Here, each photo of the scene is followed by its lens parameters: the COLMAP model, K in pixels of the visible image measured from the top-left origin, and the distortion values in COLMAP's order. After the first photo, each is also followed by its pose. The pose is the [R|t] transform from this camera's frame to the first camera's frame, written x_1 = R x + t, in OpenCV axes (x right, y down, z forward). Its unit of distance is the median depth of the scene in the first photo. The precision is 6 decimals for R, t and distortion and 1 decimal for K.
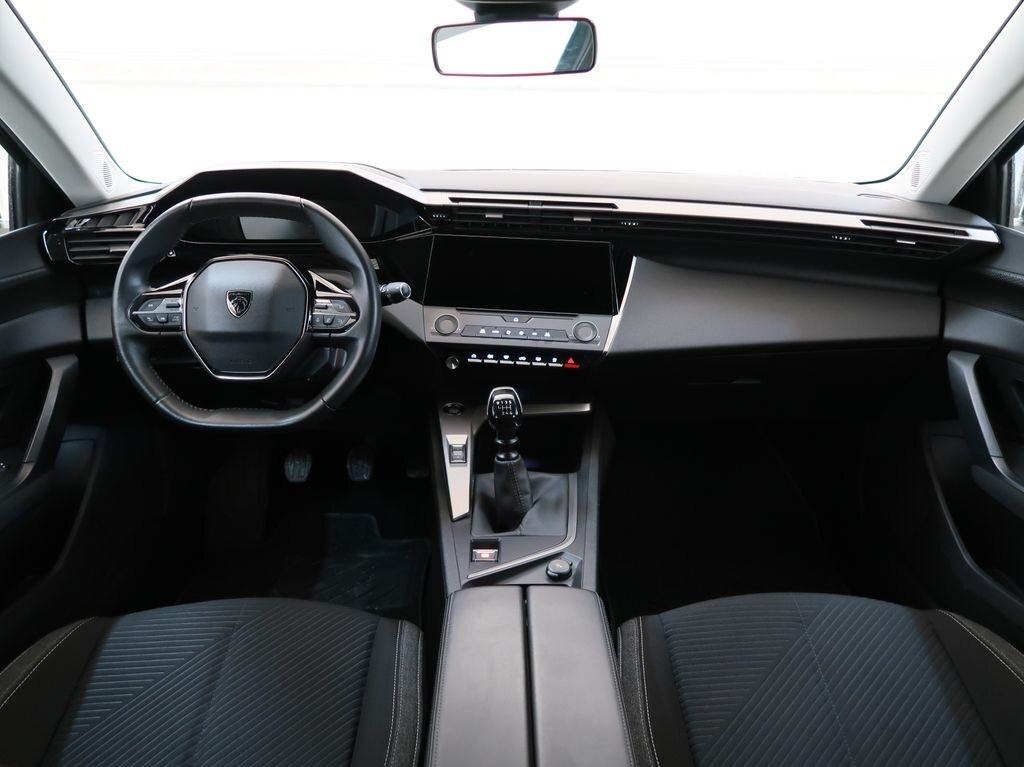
lens RADIAL K [[787.8, 0, 512.0], [0, 787.8, 383.5], [0, 0, 1]] dist [-0.020262, -0.000525]
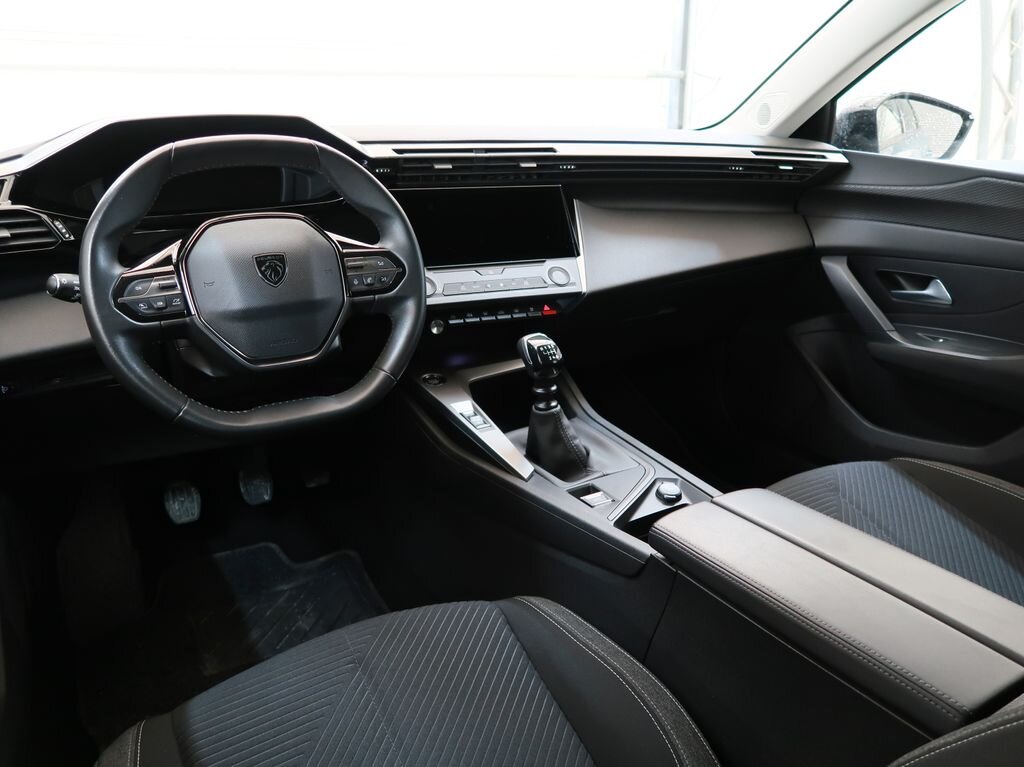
lens RADIAL K [[787.8, 0, 512.0], [0, 787.8, 383.5], [0, 0, 1]] dist [-0.020262, -0.000525]
pose [[0.873127, -0.174648, 0.455135, -0.430272], [0.180706, 0.983062, 0.030563, 0.026364], [-0.452764, 0.055561, 0.889898, 0.153098]]
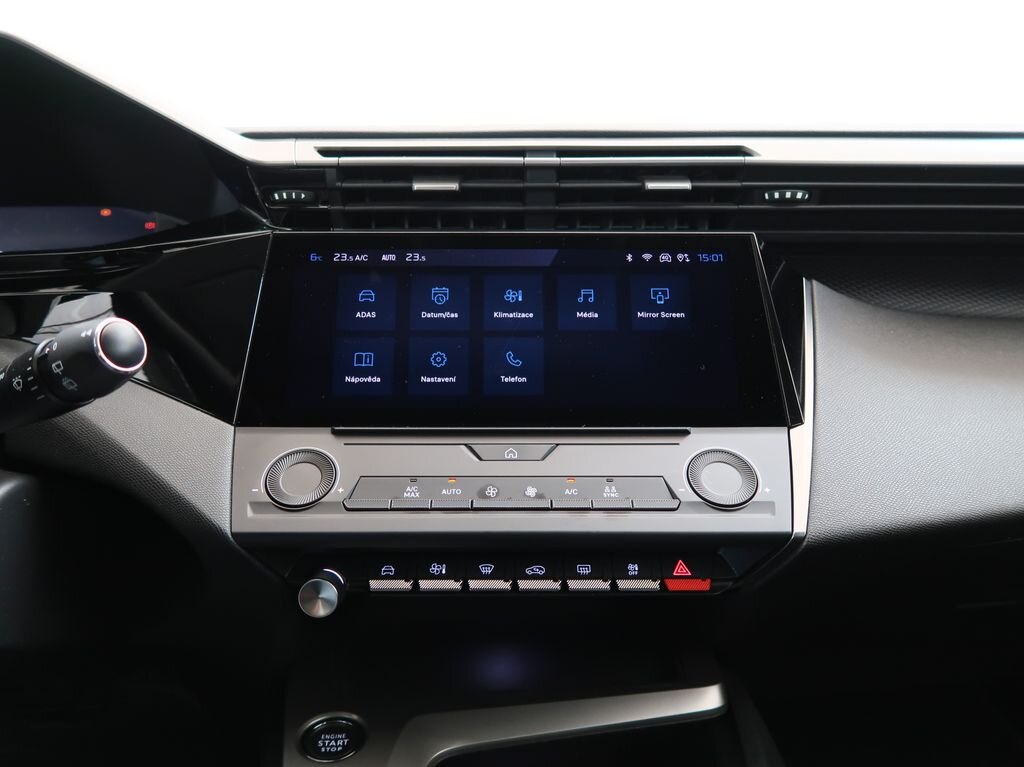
lens RADIAL K [[787.8, 0, 512.0], [0, 787.8, 383.5], [0, 0, 1]] dist [-0.020262, -0.000525]
pose [[0.996125, -0.039165, 0.078747, -0.019995], [0.056894, 0.969749, -0.237382, -0.030279], [-0.067068, 0.240942, 0.968219, 0.671137]]
